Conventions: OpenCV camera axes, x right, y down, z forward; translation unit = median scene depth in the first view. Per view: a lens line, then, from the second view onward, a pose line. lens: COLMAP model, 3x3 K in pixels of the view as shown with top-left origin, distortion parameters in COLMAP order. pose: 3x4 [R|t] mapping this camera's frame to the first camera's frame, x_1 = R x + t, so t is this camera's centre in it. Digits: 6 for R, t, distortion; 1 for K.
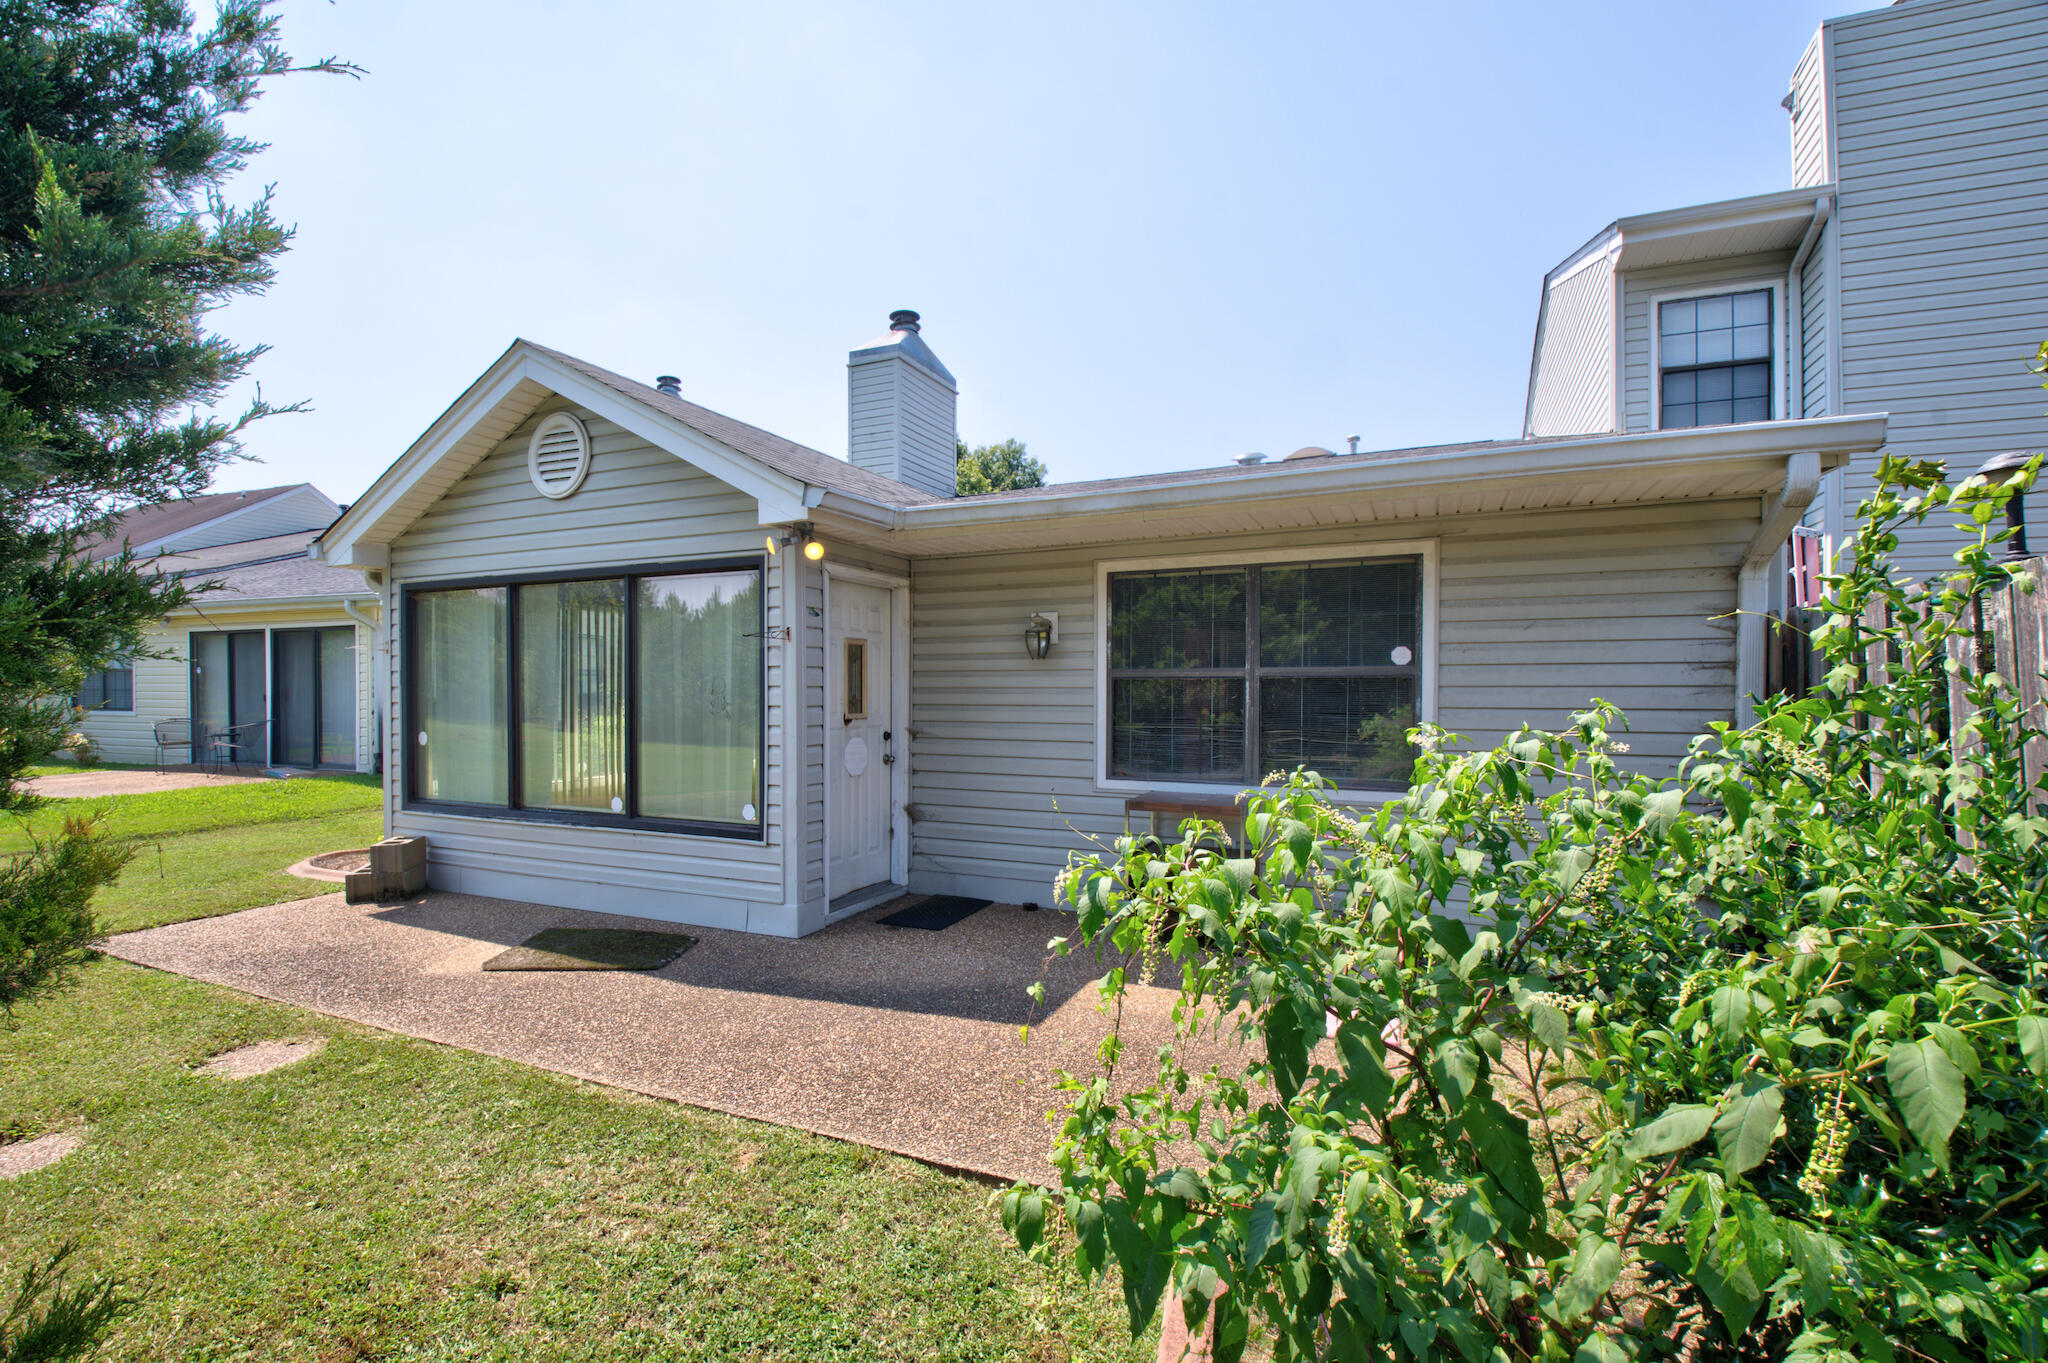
lens RADIAL K [[903.8, 0, 1024.0], [0, 903.8, 681.5], [0, 0, 1]] dist [-0.015576, -0.000298]
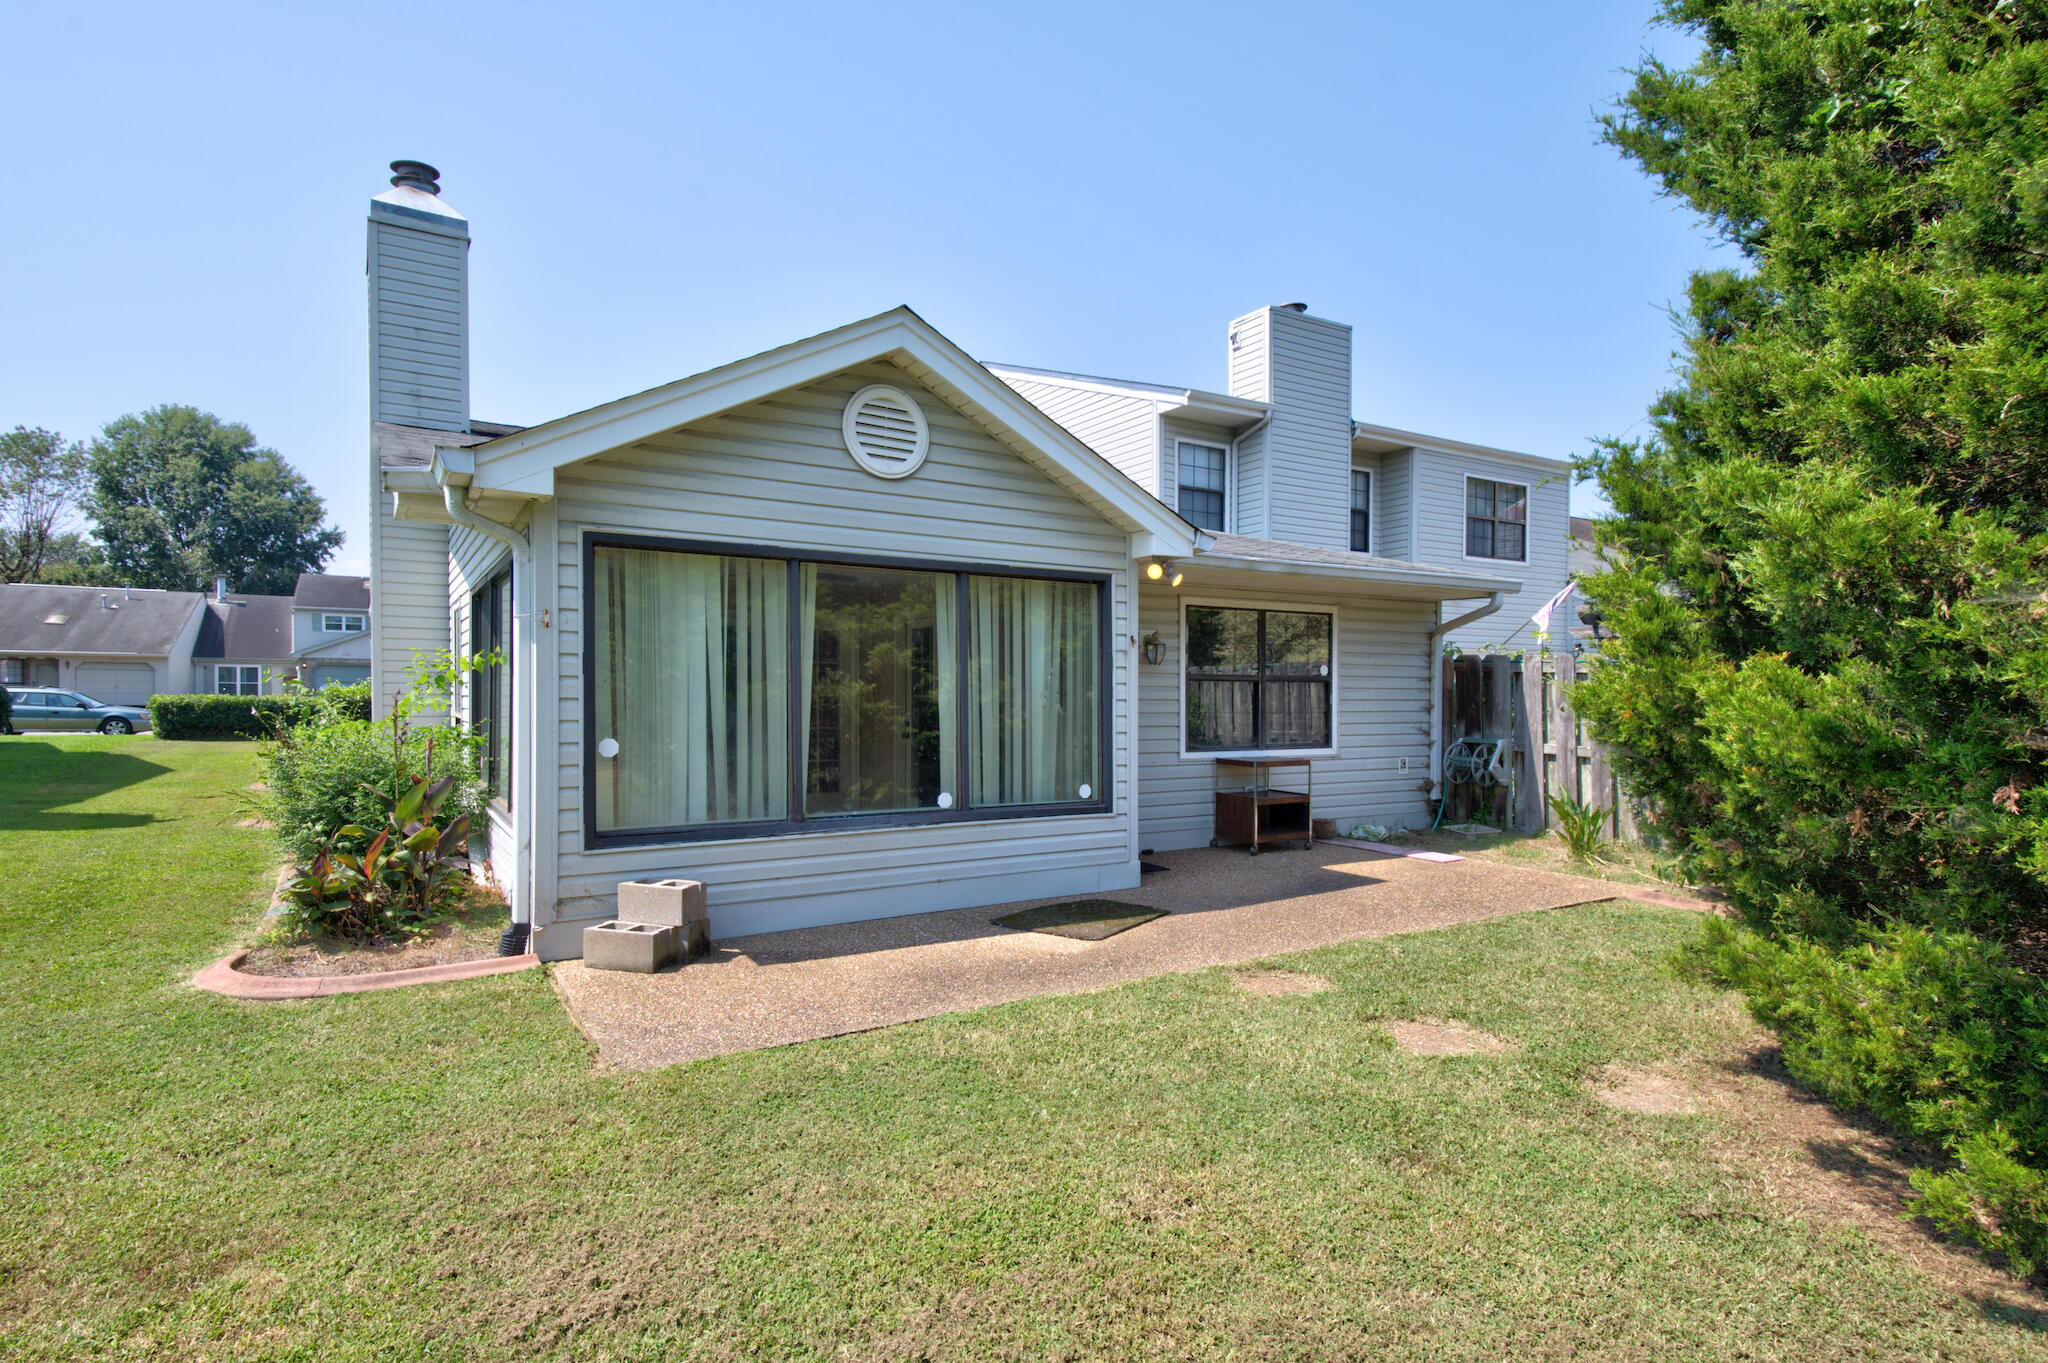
lens RADIAL K [[1081.2, 0, 1035.8], [0, 1081.2, 695.2], [0, 0, 1]] dist [0.032311, -0.052251]
pose [[0.547713, 0.004677, 0.836653, -1.395377], [-0.006264, 0.999979, -0.001489, 0.022280], [-0.836643, -0.004425, 0.547731, 0.263606]]
